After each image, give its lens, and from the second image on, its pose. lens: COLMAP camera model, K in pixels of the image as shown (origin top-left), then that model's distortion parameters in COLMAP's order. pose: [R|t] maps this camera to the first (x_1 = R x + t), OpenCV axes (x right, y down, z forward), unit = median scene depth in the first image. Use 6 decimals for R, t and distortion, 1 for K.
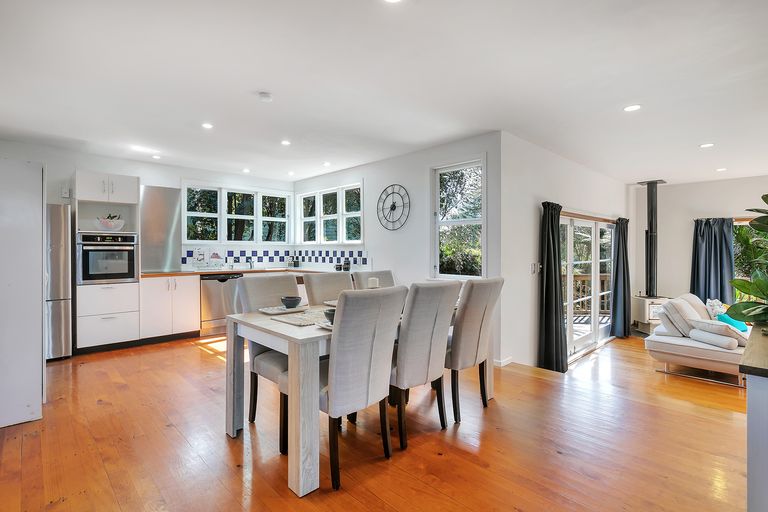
lens RADIAL K [[374.6, 0, 383.7], [0, 374.6, 254.2], [0, 0, 1]] dist [0.001565, 0.000485]
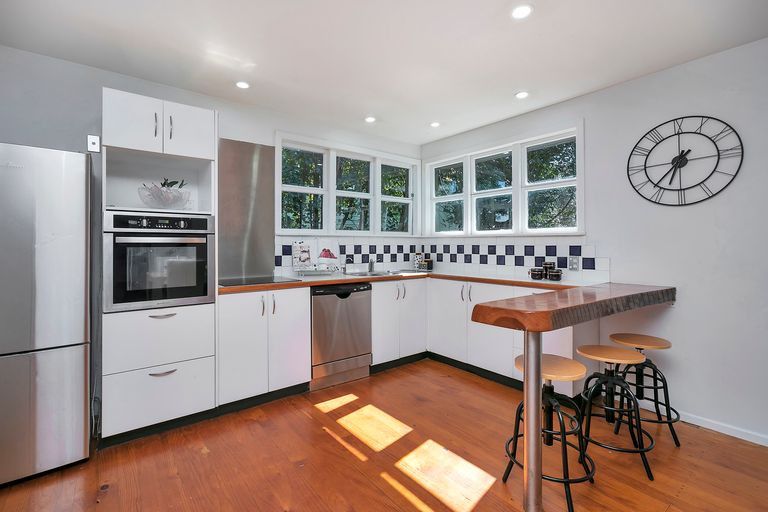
lens RADIAL K [[358.0, 0, 387.0], [0, 358.0, 242.8], [0, 0, 1]] dist [-0.001087, 0.000195]
pose [[0.996459, -0.001853, -0.084062, -0.297594], [0.000436, 0.999858, -0.016867, -0.003438], [0.084081, 0.016770, 0.996318, 0.414546]]
